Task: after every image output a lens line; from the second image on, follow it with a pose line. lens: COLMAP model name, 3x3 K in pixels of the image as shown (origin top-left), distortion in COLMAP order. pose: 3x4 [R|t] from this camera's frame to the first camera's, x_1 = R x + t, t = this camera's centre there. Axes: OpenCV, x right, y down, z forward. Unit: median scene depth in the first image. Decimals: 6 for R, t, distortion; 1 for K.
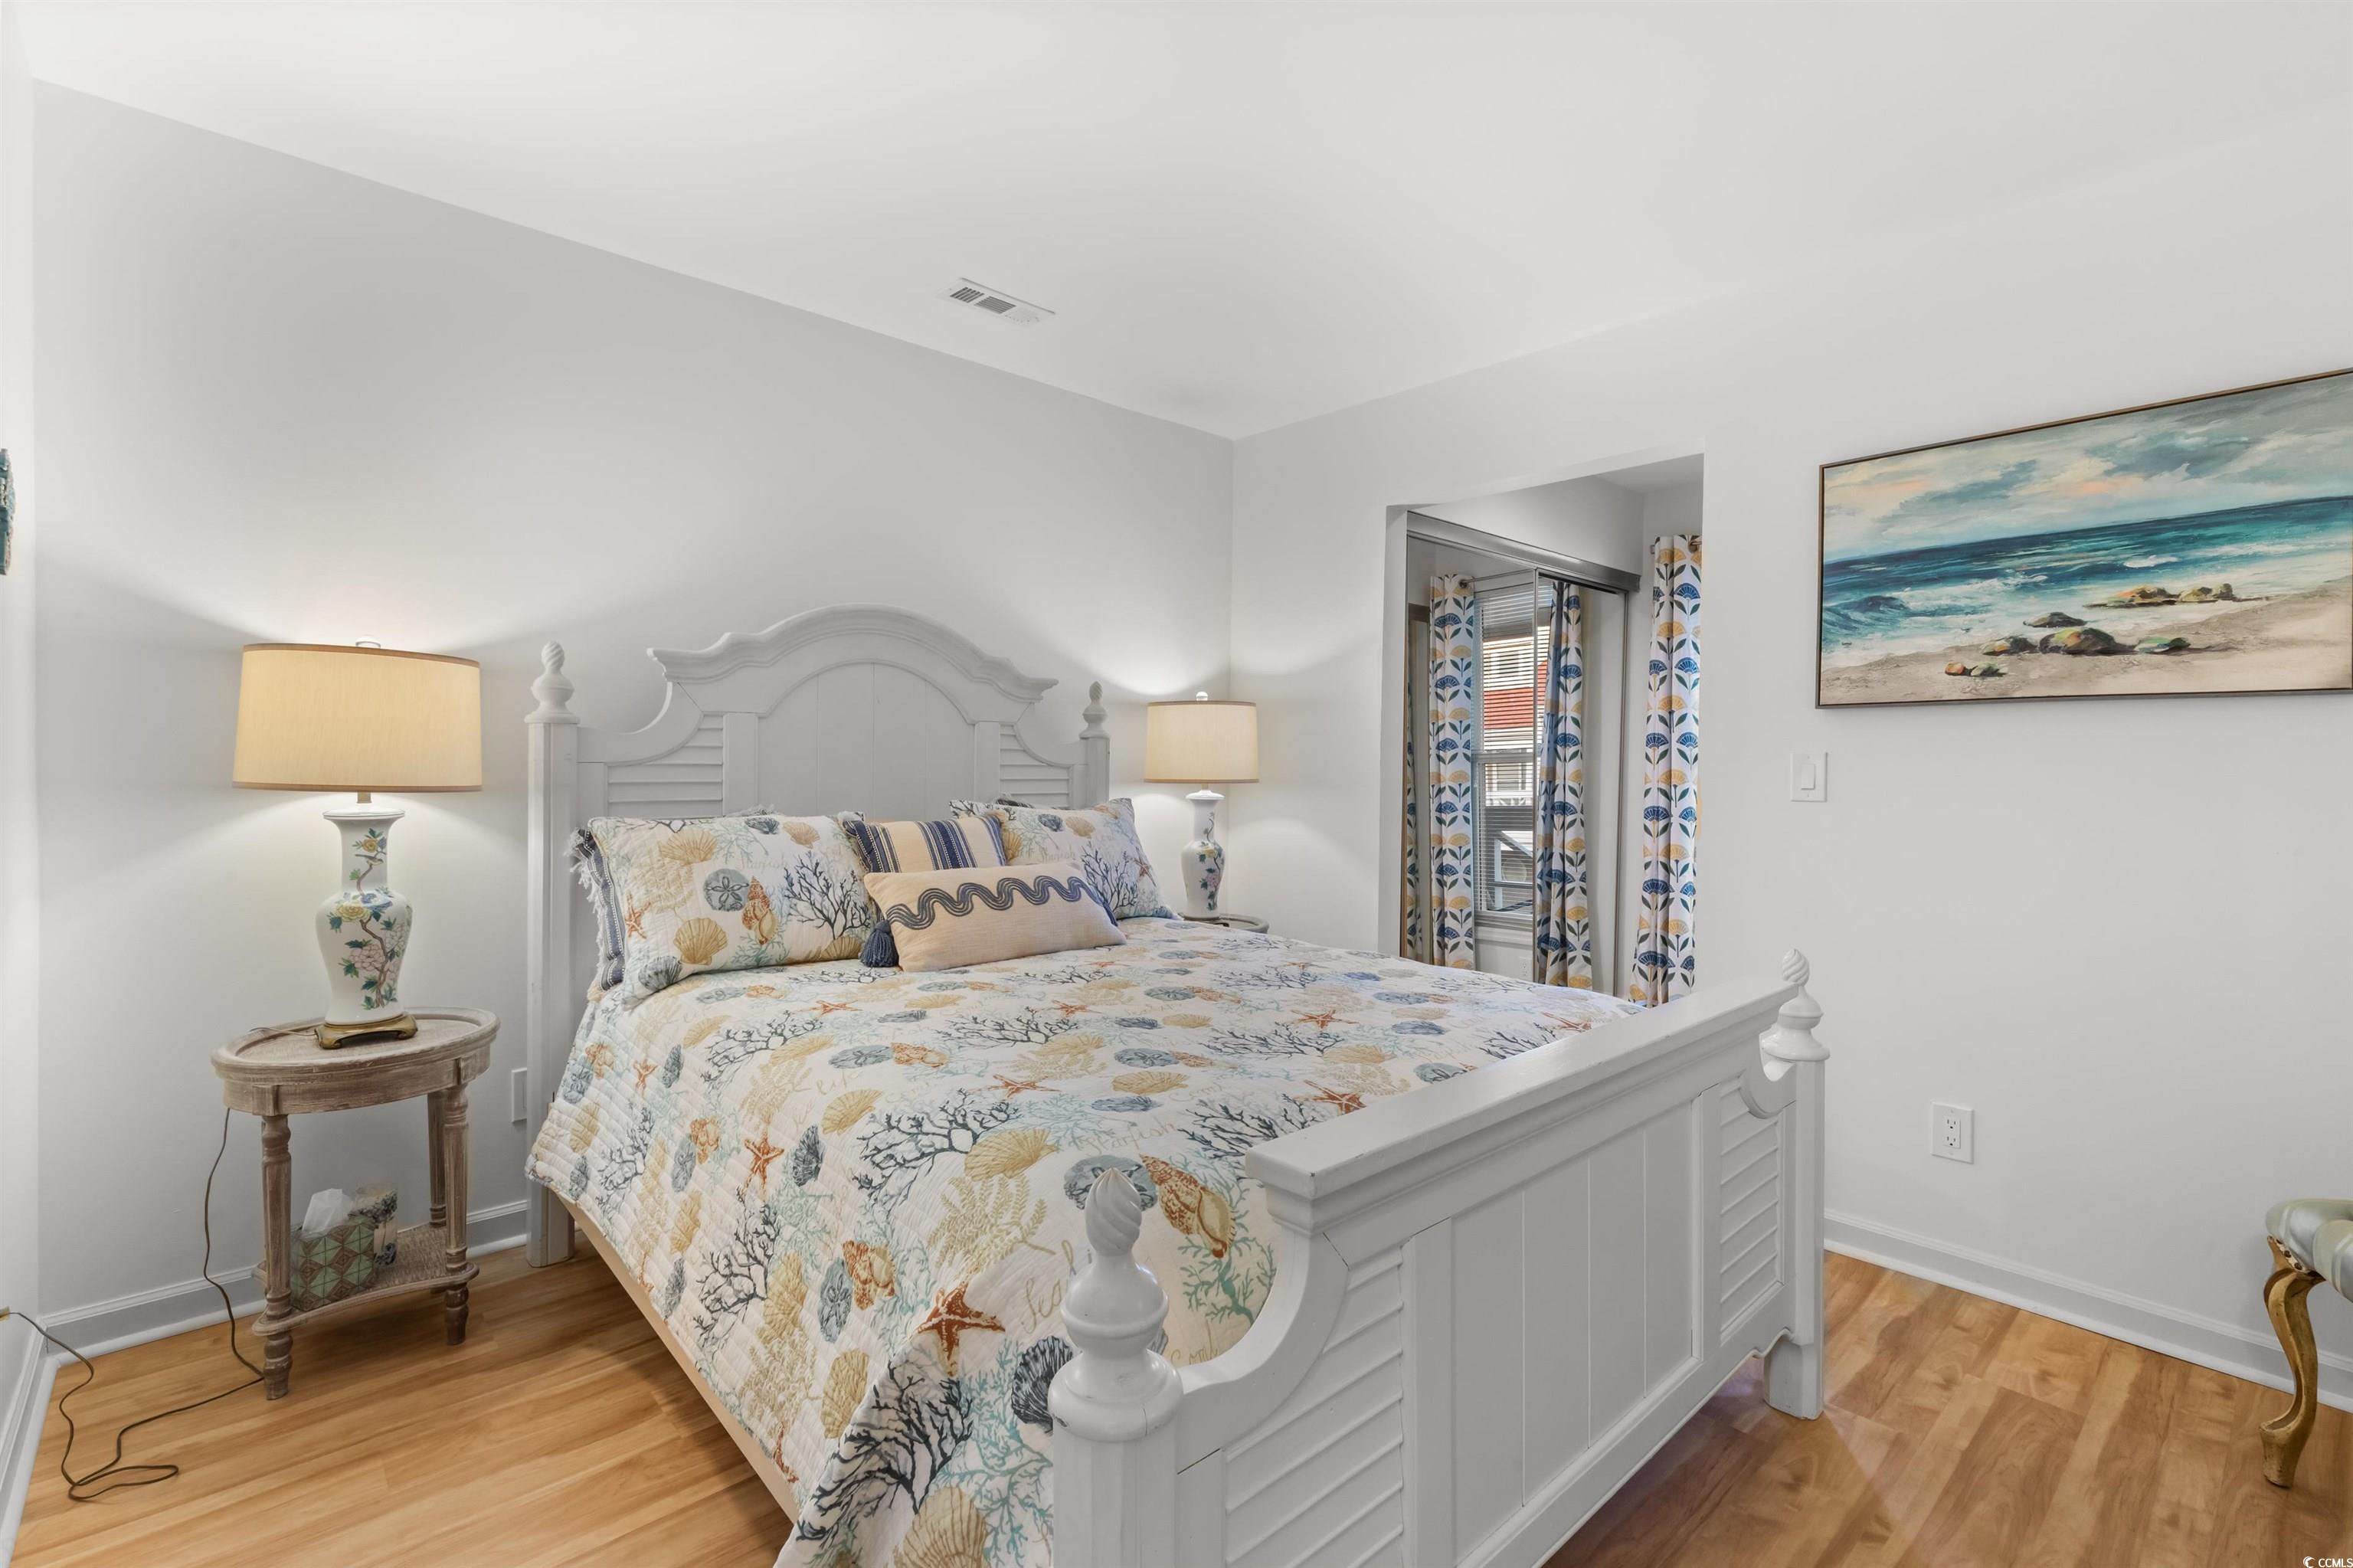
lens RADIAL K [[1052.5, 0, 1173.3], [0, 1052.5, 769.7], [0, 0, 1]] dist [0.004369, -0.000604]
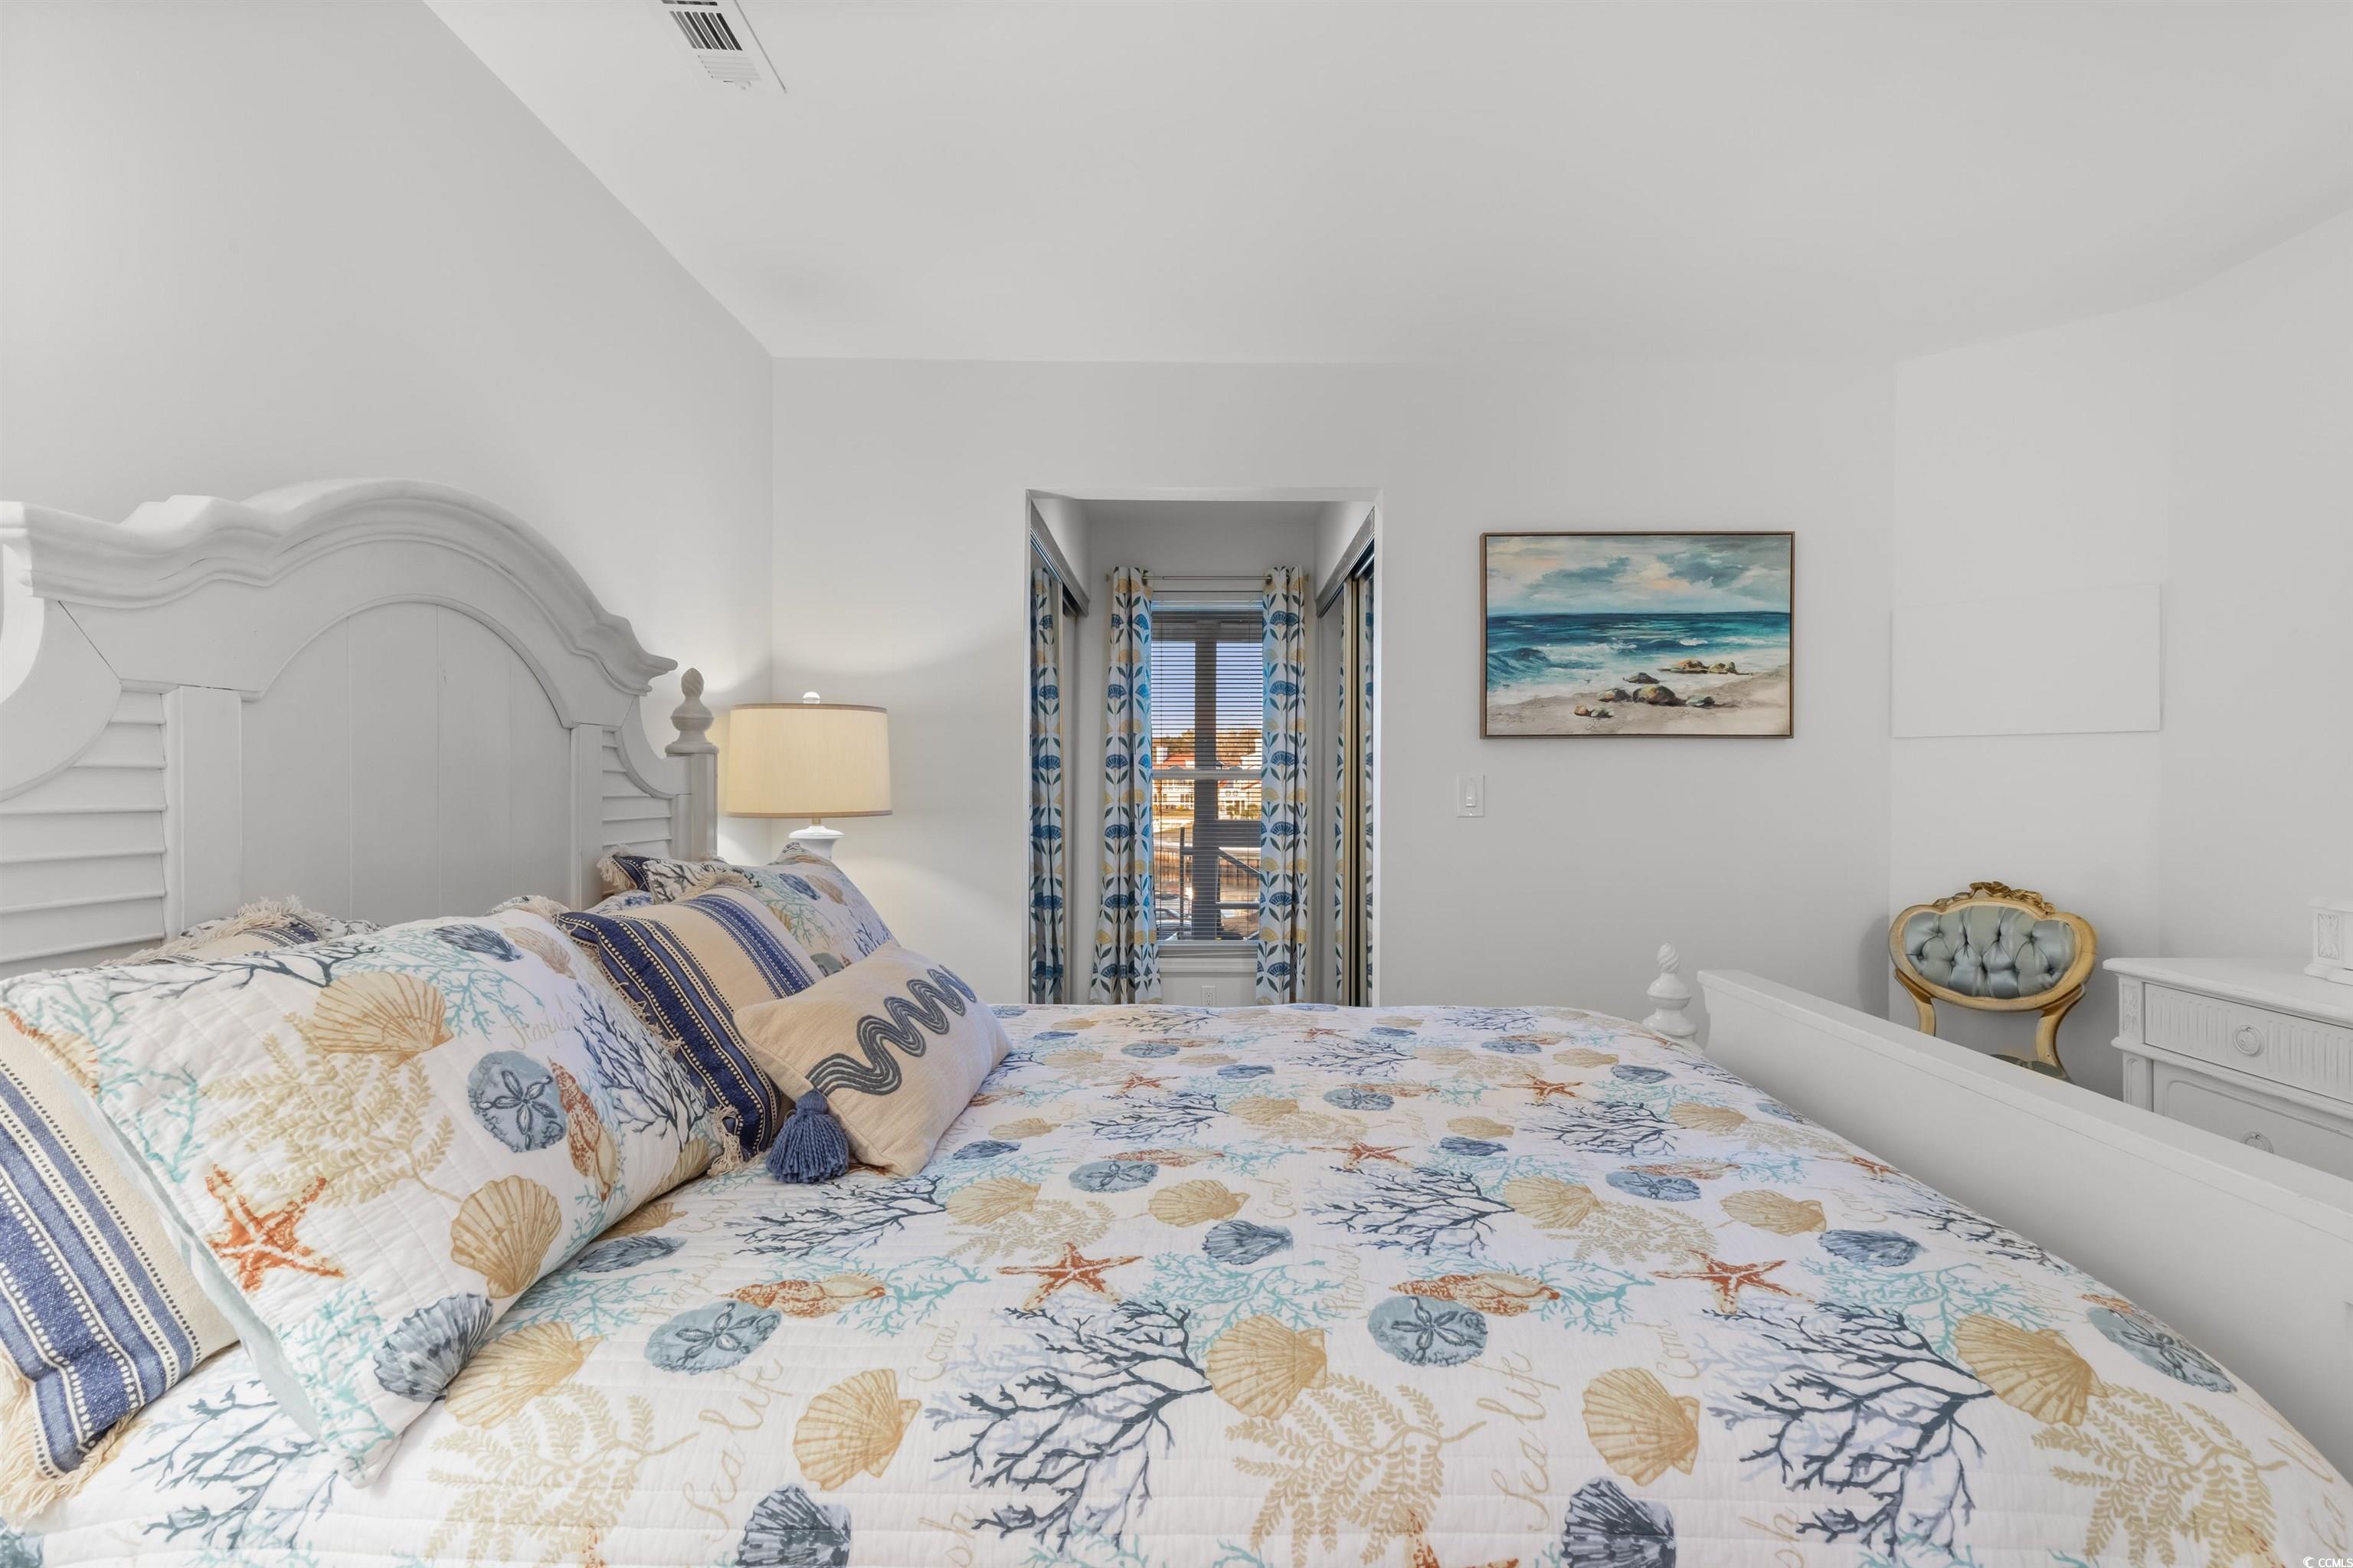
lens RADIAL K [[1066.9, 0, 1176.5], [0, 1066.9, 784.0], [0, 0, 1]] dist [0.003994, -0.000080]
pose [[0.675849, -0.008323, 0.736993, -0.561626], [0.010731, 0.999941, 0.001451, -0.013956], [-0.736962, 0.006928, 0.675899, 0.498390]]
